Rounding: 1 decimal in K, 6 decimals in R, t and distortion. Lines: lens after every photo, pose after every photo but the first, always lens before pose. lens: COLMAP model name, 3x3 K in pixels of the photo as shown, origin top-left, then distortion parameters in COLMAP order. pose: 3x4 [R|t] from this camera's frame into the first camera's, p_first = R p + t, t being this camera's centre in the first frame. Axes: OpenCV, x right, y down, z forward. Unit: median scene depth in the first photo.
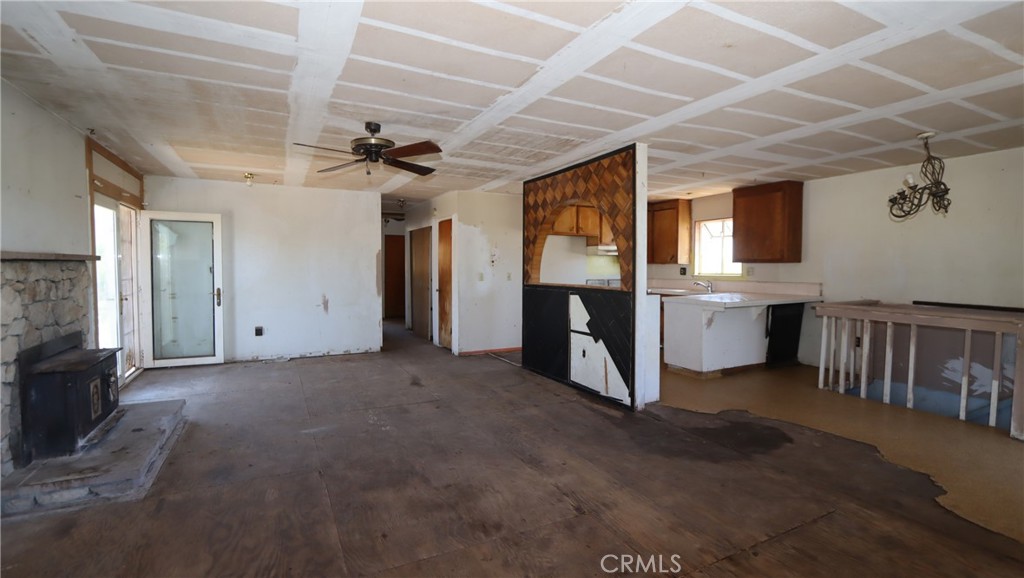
lens RADIAL K [[471.0, 0, 510.9], [0, 471.0, 287.1], [0, 0, 1]] dist [-0.016056, 0.001953]
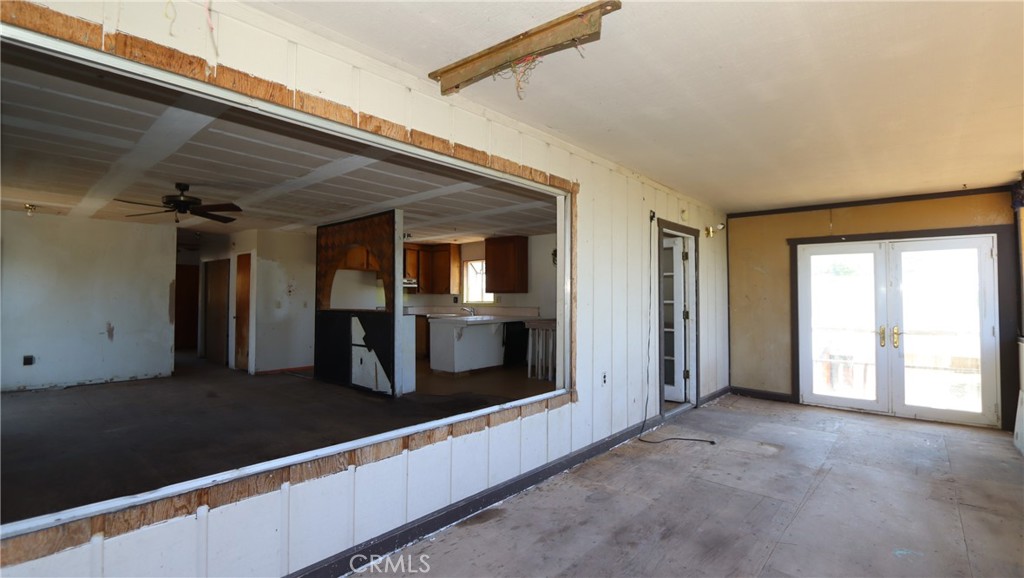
lens RADIAL K [[471.0, 0, 513.6], [0, 471.0, 284.6], [0, 0, 1]] dist [-0.016056, 0.001953]
pose [[0.927274, 0.010956, 0.374223, 0.051832], [0.016047, 0.997490, -0.068966, 0.022912], [-0.374040, 0.069956, 0.924771, -0.356781]]
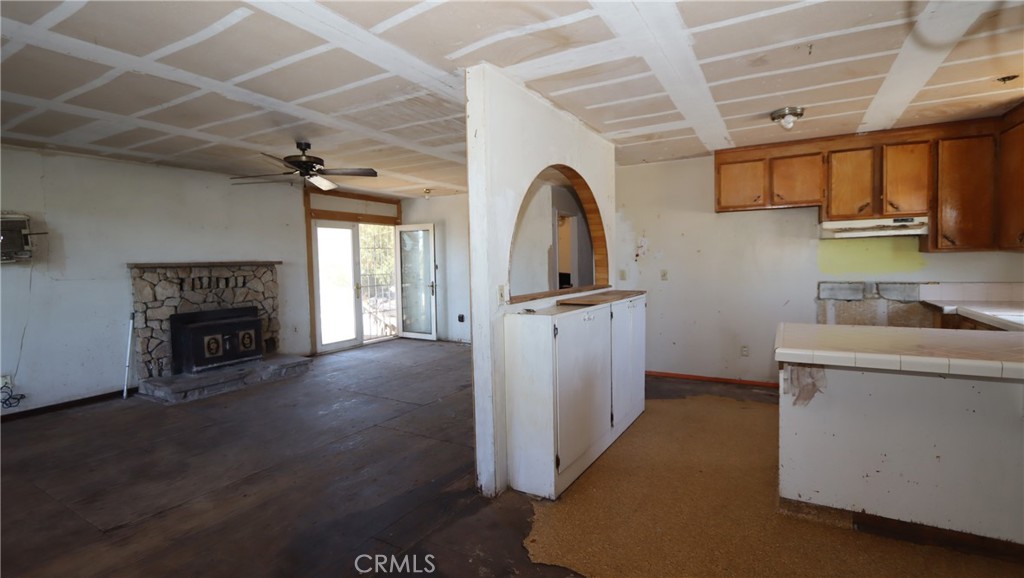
lens RADIAL K [[471.0, 0, 513.4], [0, 471.0, 284.3], [0, 0, 1]] dist [-0.016056, 0.001953]
pose [[0.544347, 0.030719, -0.838297, 0.647527], [-0.018726, 0.999525, 0.024467, -0.028918], [0.838651, 0.002380, 0.544664, 0.551645]]
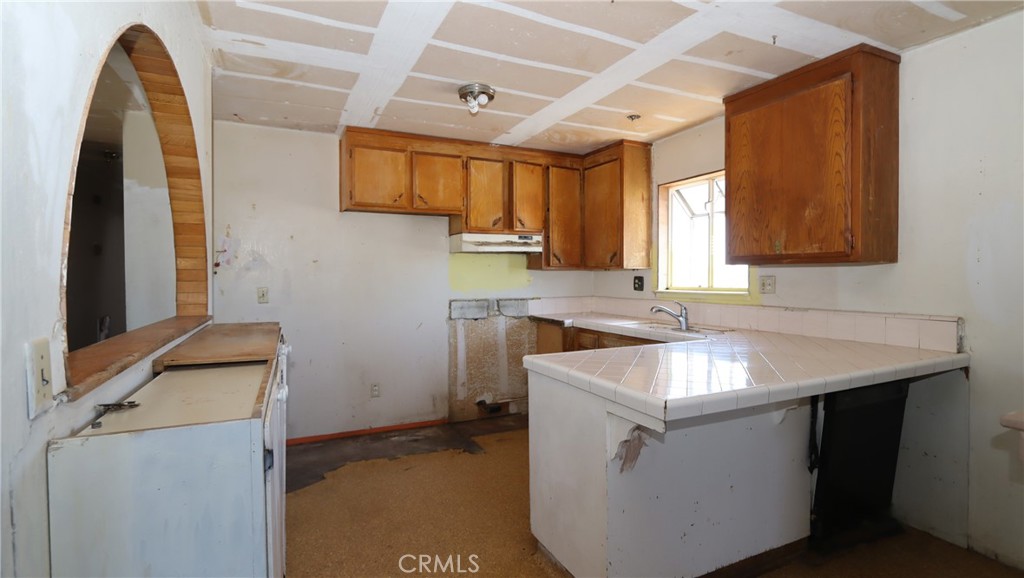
lens RADIAL K [[494.0, 0, 510.8], [0, 494.0, 284.2], [0, 0, 1]] dist [-0.008214, 0.001299]
pose [[0.999610, -0.001323, -0.027893, 0.359127], [0.000616, 0.999678, -0.025369, -0.028350], [0.027917, 0.025342, 0.999289, 0.674596]]
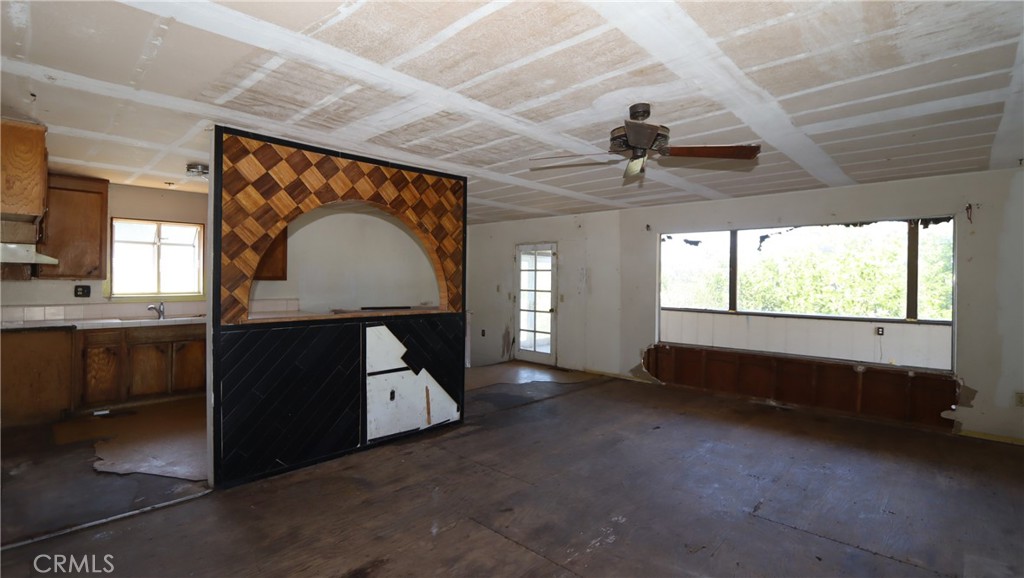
lens RADIAL K [[471.0, 0, 516.3], [0, 471.0, 283.1], [0, 0, 1]] dist [-0.016056, 0.001953]
pose [[-0.339035, -0.011505, 0.940703, -0.635358], [0.030334, 0.999272, 0.023153, -0.062019], [-0.940285, 0.036385, -0.338439, 0.986726]]
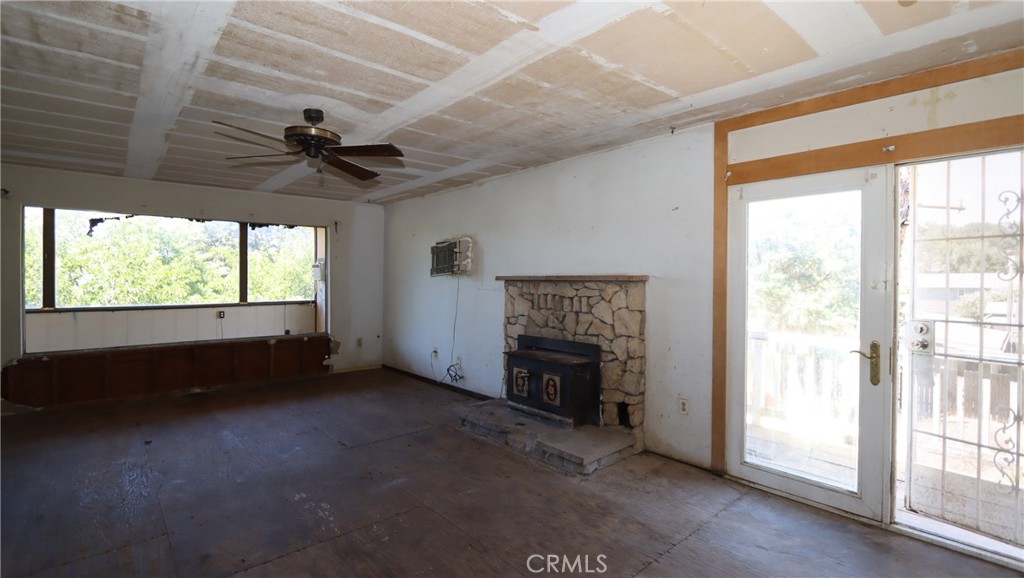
lens RADIAL K [[471.0, 0, 512.9], [0, 471.0, 281.9], [0, 0, 1]] dist [-0.016056, 0.001953]
pose [[-0.967866, -0.005752, -0.251401, -0.291581], [-0.018990, 0.998556, 0.050262, -0.067272], [0.250749, 0.053421, -0.966577, 1.289427]]
